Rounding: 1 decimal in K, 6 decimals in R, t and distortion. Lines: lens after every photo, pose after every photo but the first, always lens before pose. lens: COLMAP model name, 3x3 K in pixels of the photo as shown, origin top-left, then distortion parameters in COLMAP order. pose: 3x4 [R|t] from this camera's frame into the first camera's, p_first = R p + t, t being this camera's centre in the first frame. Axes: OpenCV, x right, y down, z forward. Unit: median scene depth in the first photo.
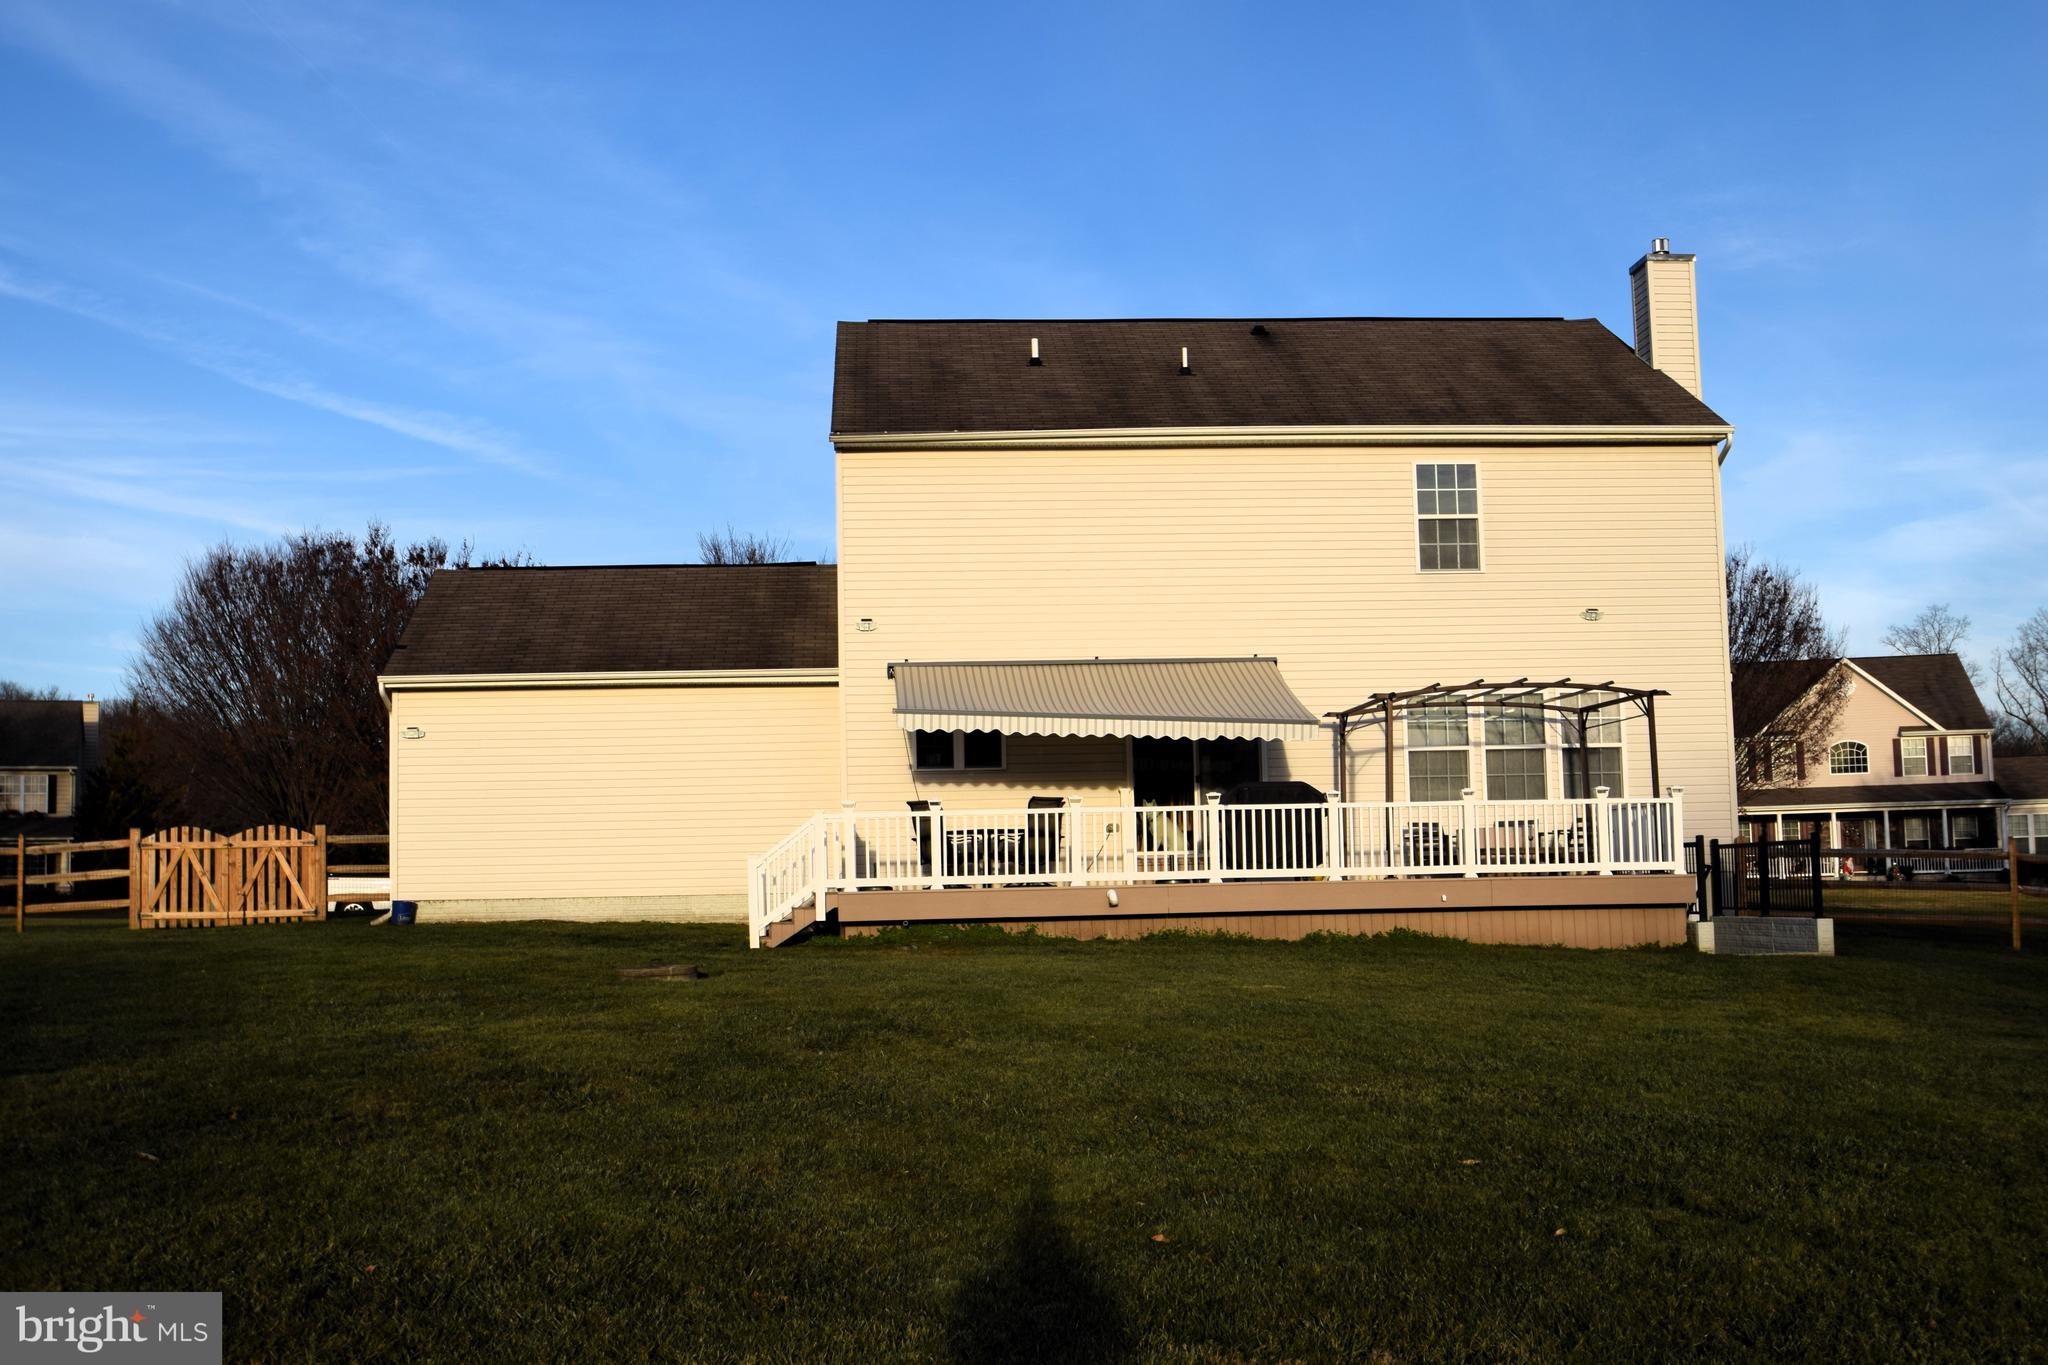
lens RADIAL K [[2043.8, 0, 1024.0], [0, 2043.8, 682.5], [0, 0, 1]] dist [-0.076219, -0.015220]
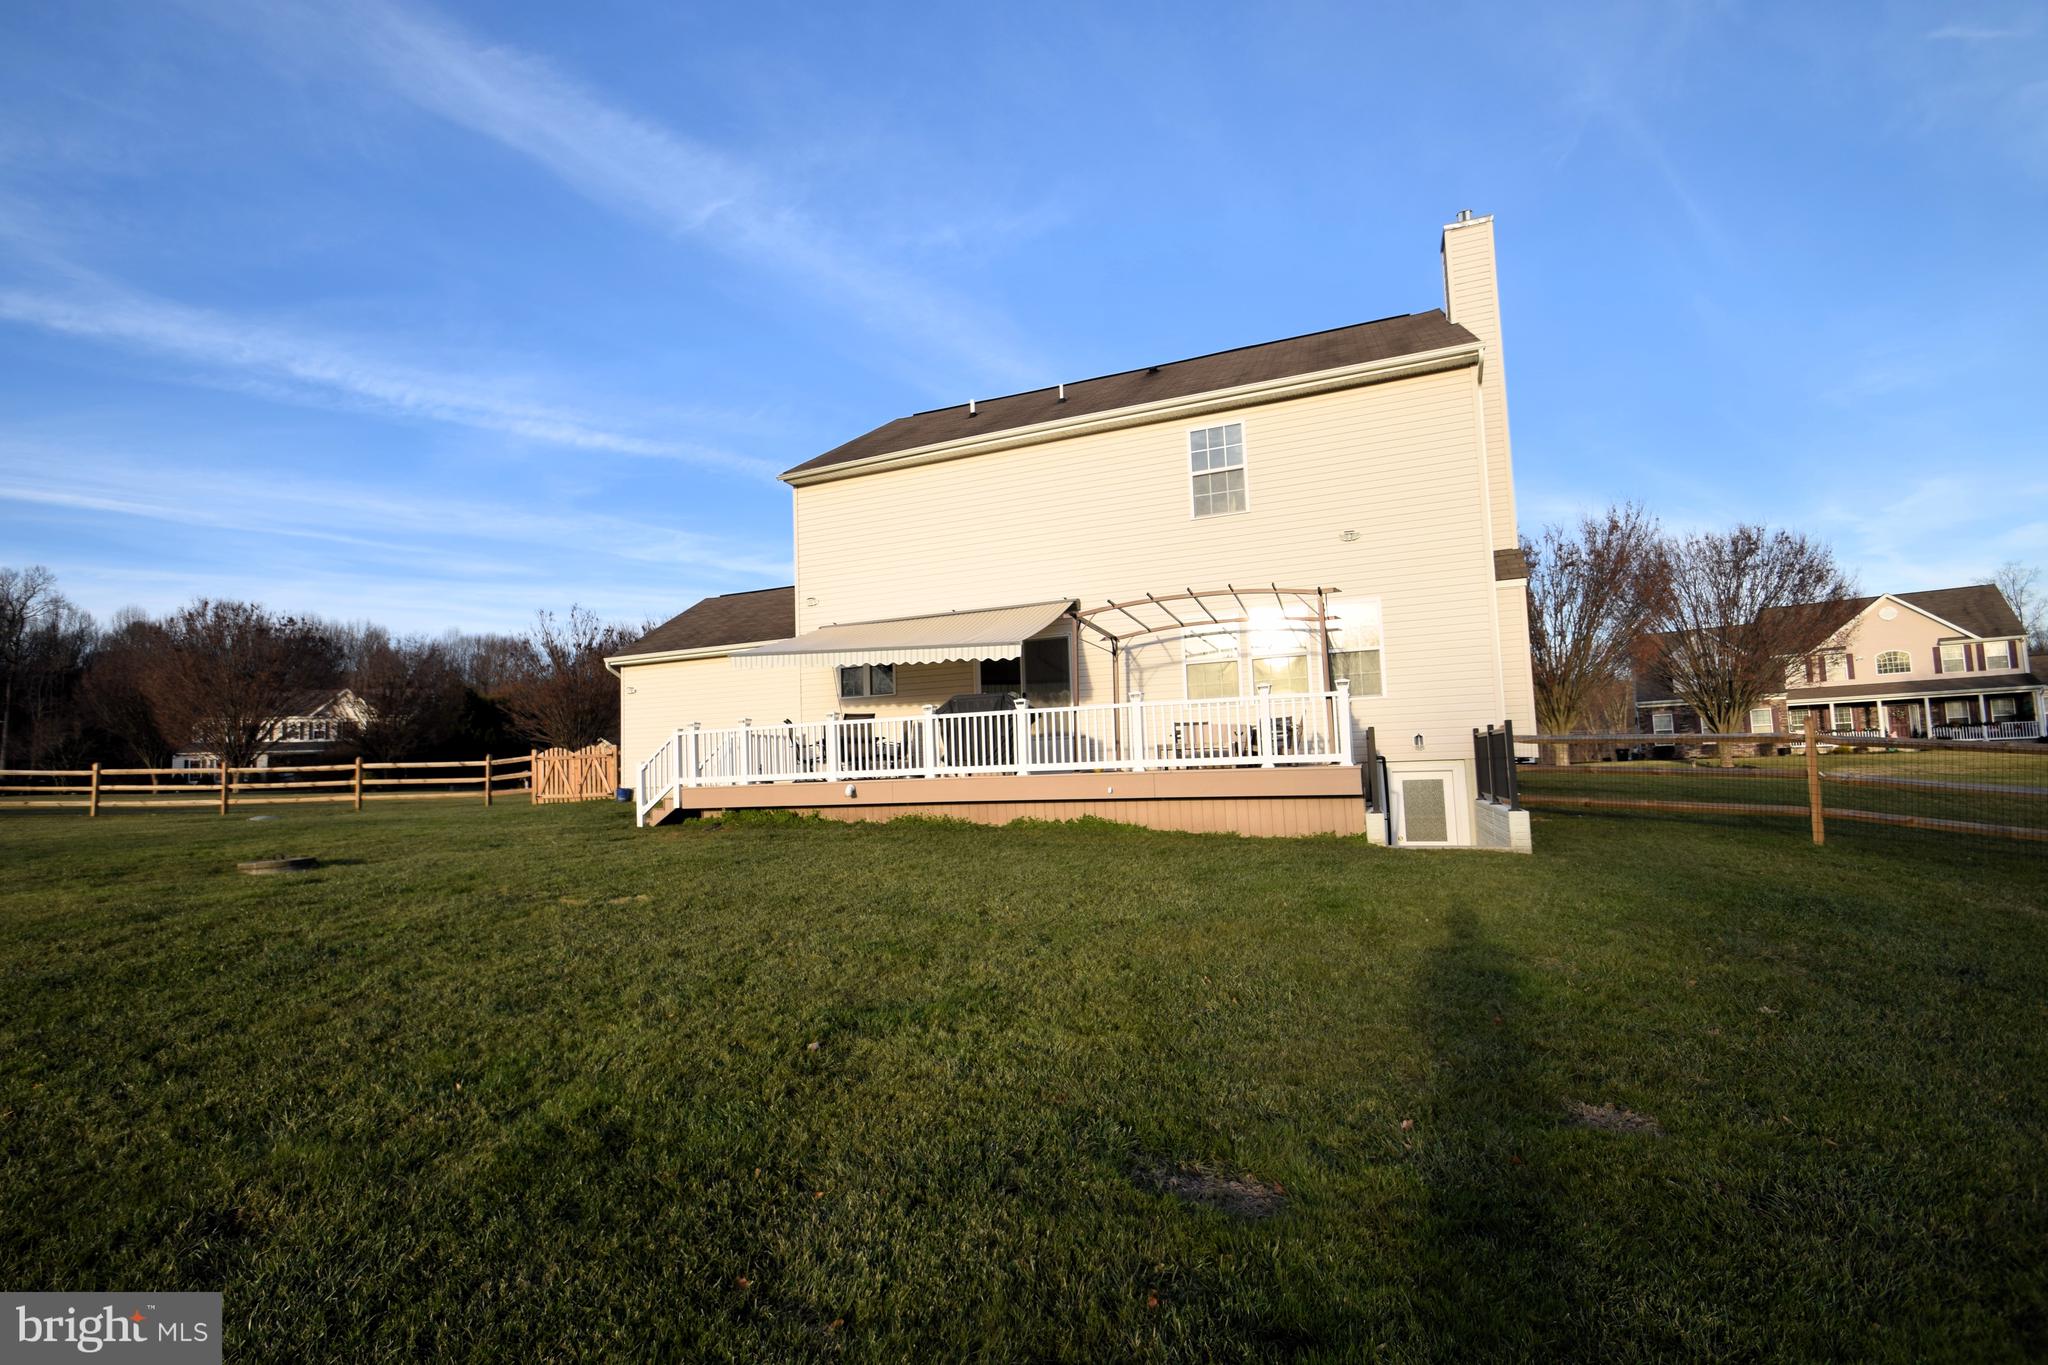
lens RADIAL K [[899.2, 0, 1002.8], [0, 899.2, 693.3], [0, 0, 1]] dist [0.001637, -0.008381]
pose [[0.904305, -0.047830, -0.424198, 0.313295], [0.059796, 0.998099, 0.014932, 0.035778], [0.422678, -0.038869, 0.905446, 0.454079]]
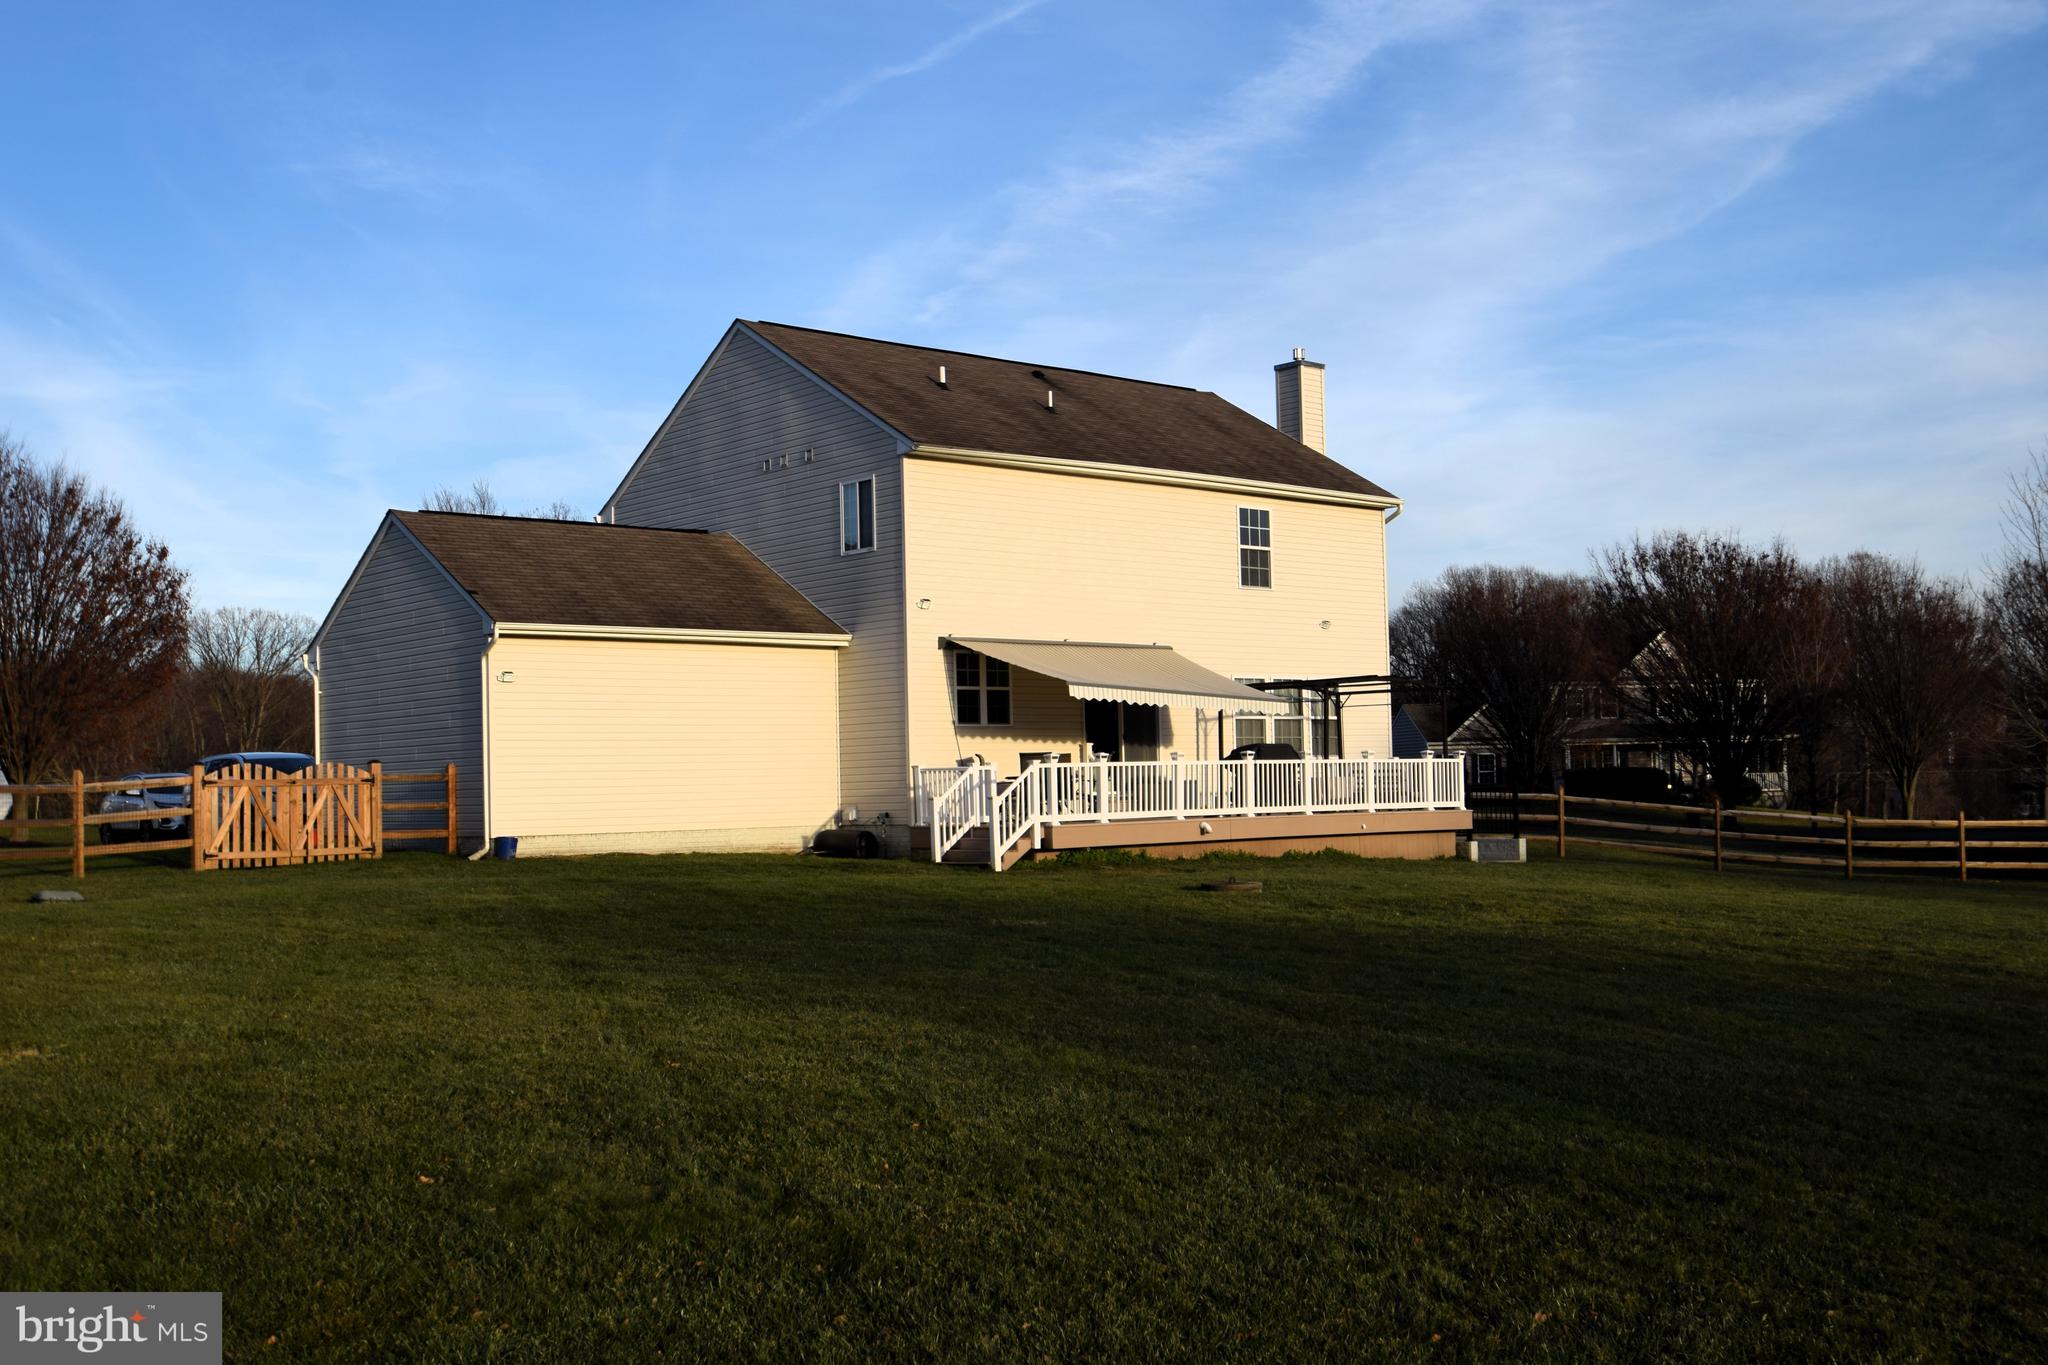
lens RADIAL K [[2043.8, 0, 1024.0], [0, 2043.8, 682.5], [0, 0, 1]] dist [-0.076219, -0.015220]
pose [[0.789855, 0.035000, 0.612294, -0.750777], [-0.058634, 0.998107, 0.018584, -0.007680], [-0.610484, -0.050580, 0.790412, 0.005766]]
